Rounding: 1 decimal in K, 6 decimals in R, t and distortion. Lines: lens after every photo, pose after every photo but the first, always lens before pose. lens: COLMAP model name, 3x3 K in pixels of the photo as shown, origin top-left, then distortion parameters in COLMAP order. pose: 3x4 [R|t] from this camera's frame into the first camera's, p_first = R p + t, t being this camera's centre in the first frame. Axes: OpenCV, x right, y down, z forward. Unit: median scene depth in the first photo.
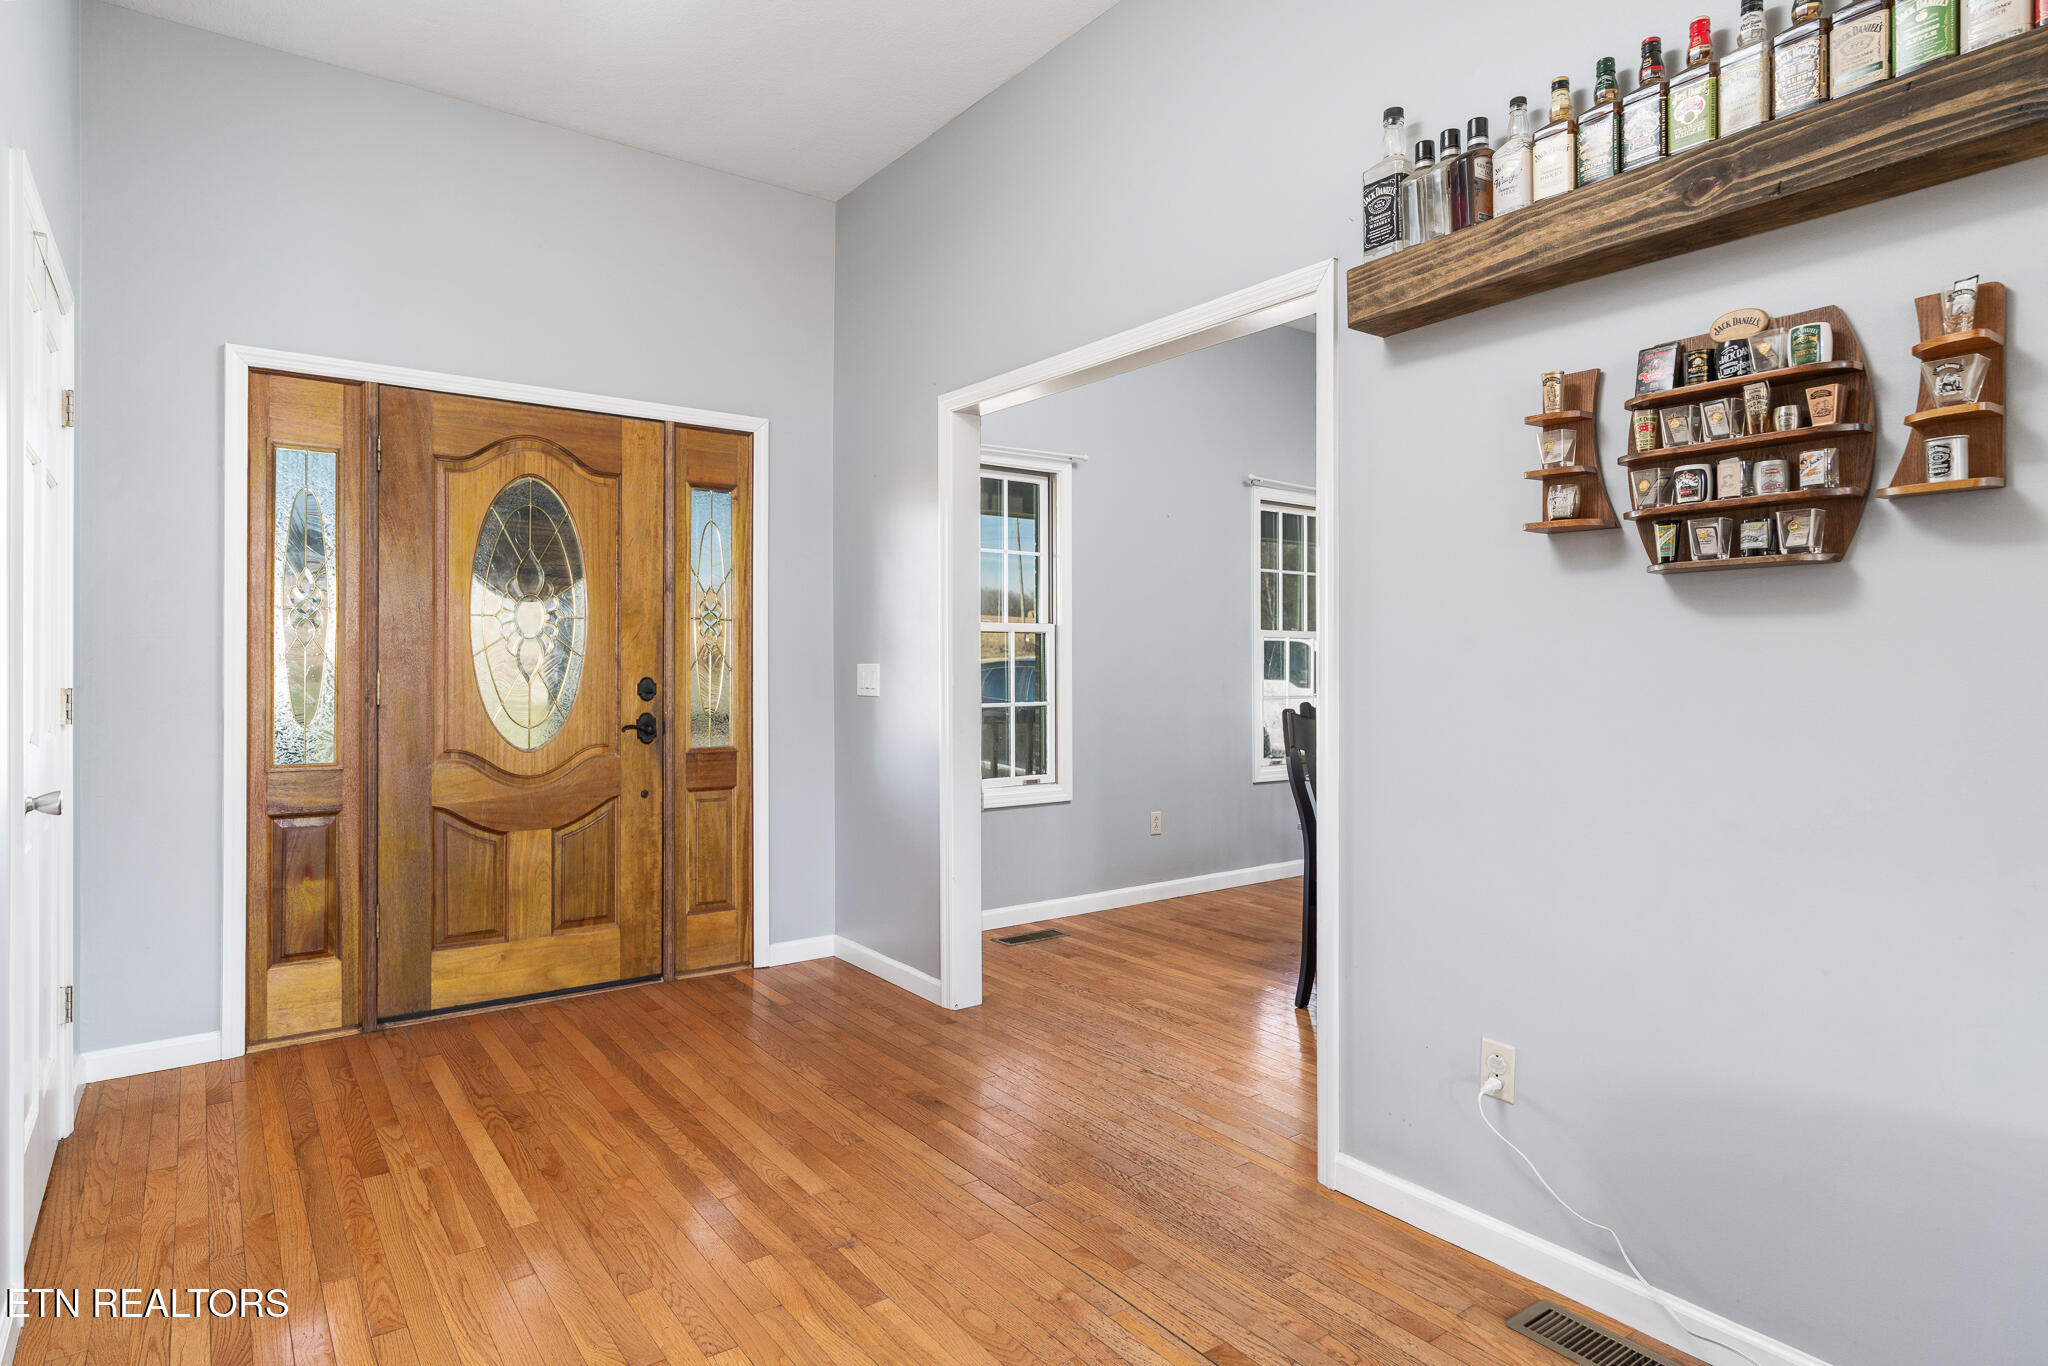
lens RADIAL K [[1113.1, 0, 1016.6], [0, 1113.1, 681.8], [0, 0, 1]] dist [-0.000463, 0.000034]
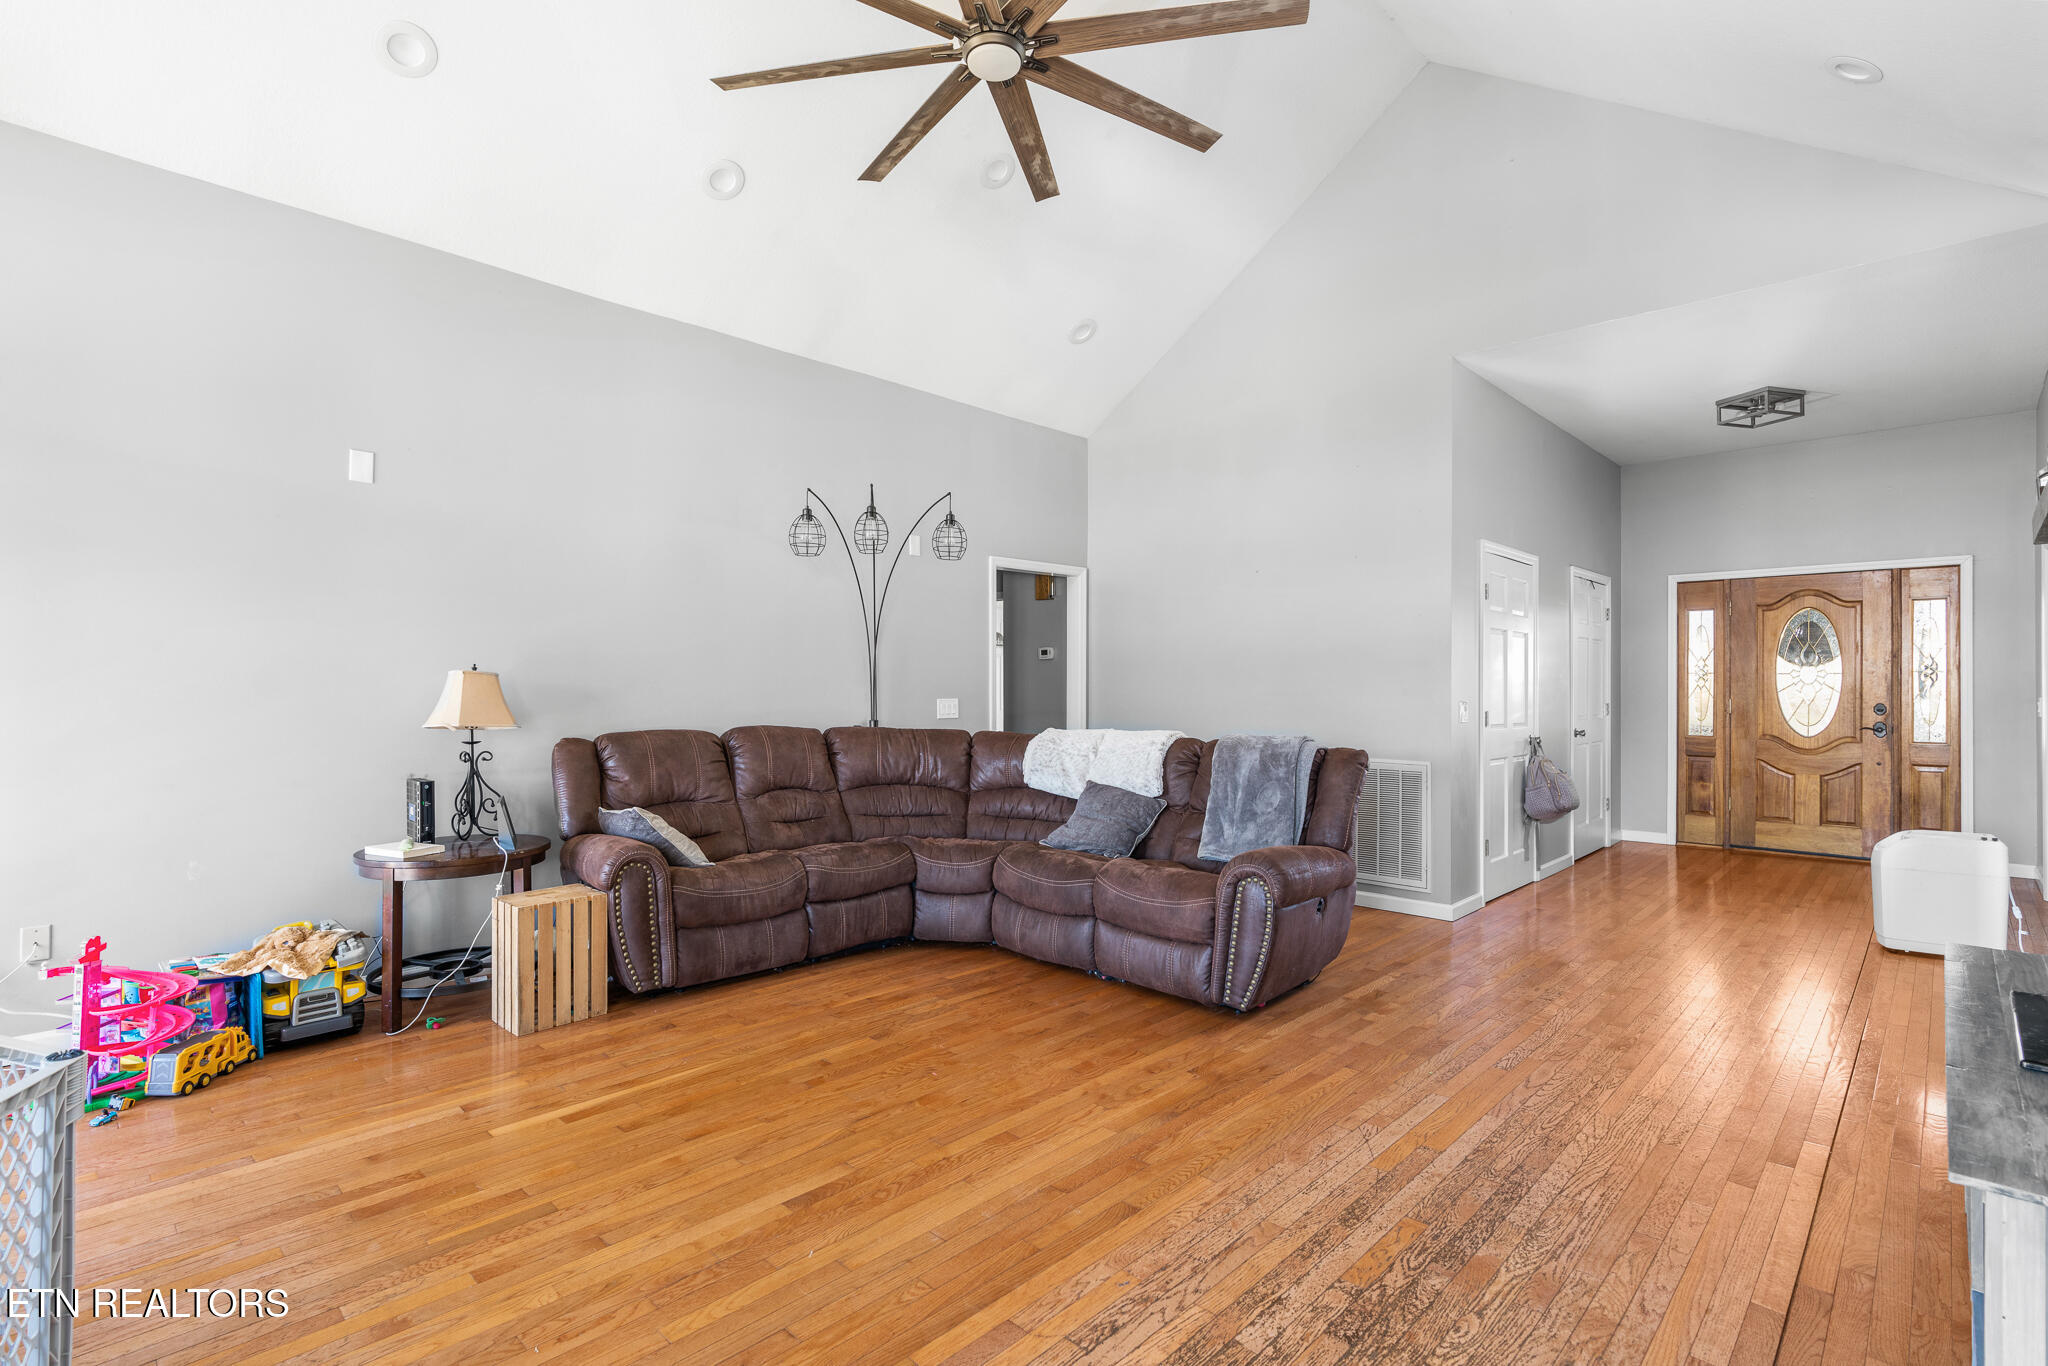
lens RADIAL K [[951.0, 0, 1024.1], [0, 951.0, 684.3], [0, 0, 1]] dist [0.000962, 0.000618]
pose [[0.164633, -0.002203, -0.986352, 1.049827], [-0.009321, 0.999949, -0.003789, -0.016294], [0.986311, 0.009818, 0.164604, -0.734547]]
